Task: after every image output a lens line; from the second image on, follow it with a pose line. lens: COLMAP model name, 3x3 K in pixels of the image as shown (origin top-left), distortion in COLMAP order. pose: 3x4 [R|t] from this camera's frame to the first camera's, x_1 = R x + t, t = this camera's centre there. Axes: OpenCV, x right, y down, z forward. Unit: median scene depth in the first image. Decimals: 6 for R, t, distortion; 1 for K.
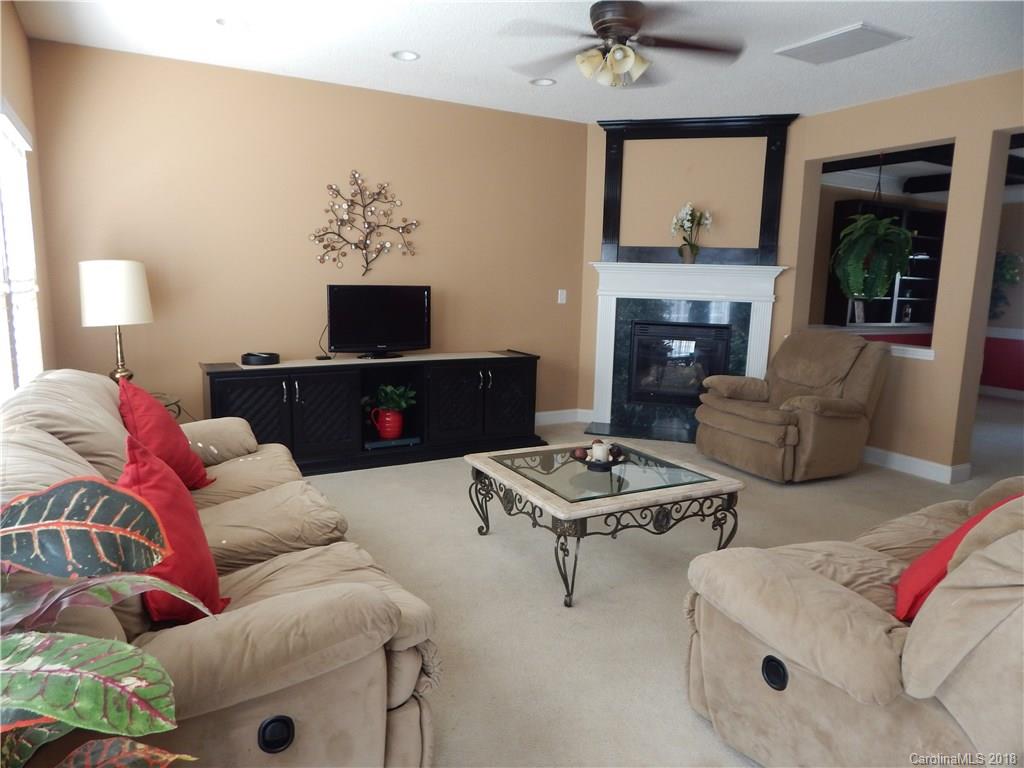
lens RADIAL K [[672.9, 0, 512.4], [0, 672.9, 377.3], [0, 0, 1]] dist [-0.002350, -0.004919]
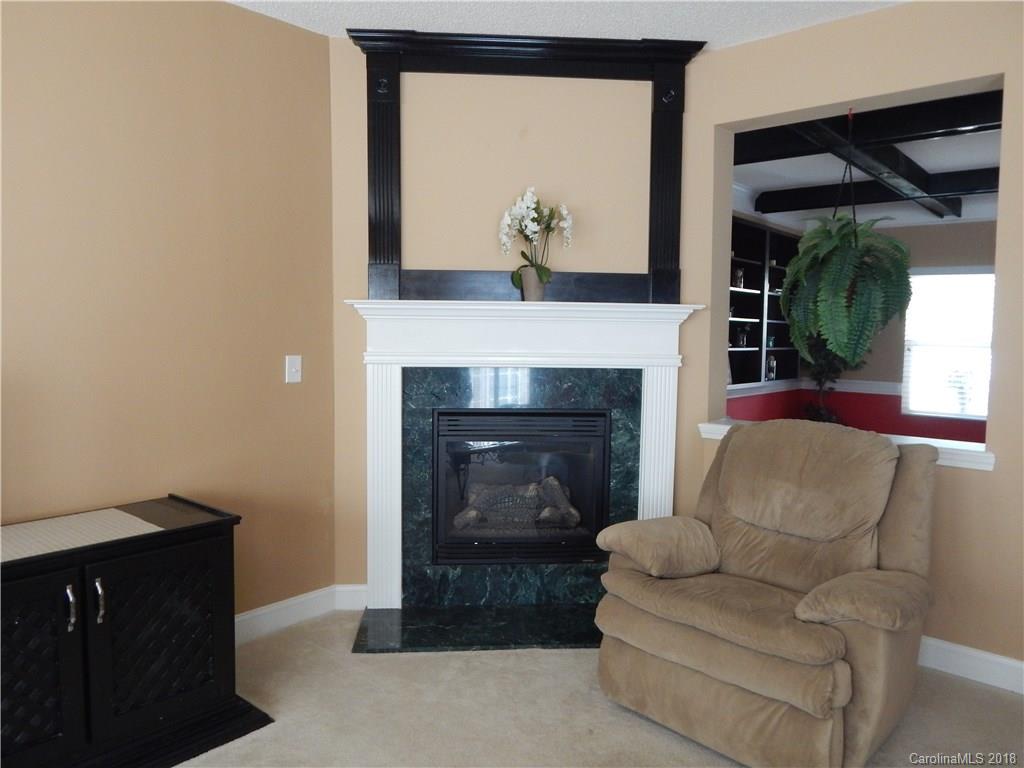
lens RADIAL K [[734.4, 0, 511.5], [0, 734.4, 379.0], [0, 0, 1]] dist [0.000232, -0.004202]
pose [[0.942144, -0.038927, 0.332942, 0.045619], [0.062945, 0.996111, -0.061656, -0.069989], [-0.329247, 0.079046, 0.940930, 0.446147]]
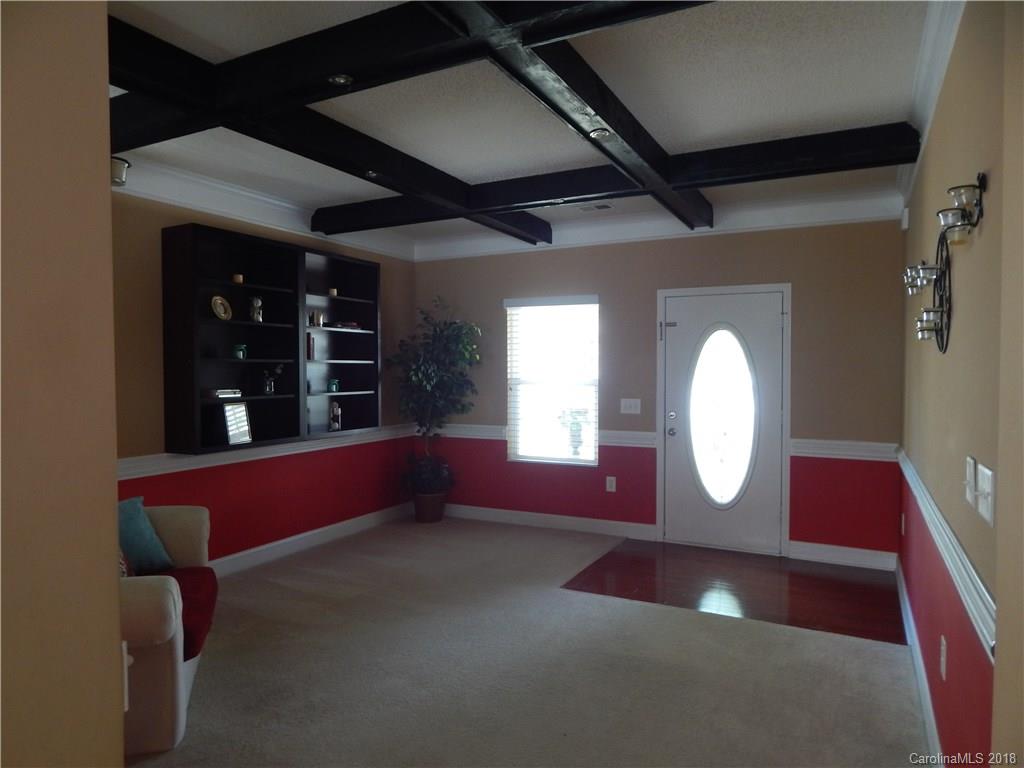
lens RADIAL K [[672.9, 0, 510.6], [0, 672.9, 386.2], [0, 0, 1]] dist [-0.002350, -0.004919]
pose [[0.839287, -0.051438, 0.541250, 0.541143], [0.114717, 0.989856, -0.083814, -0.071681], [-0.531449, 0.132434, 0.836674, 0.529544]]
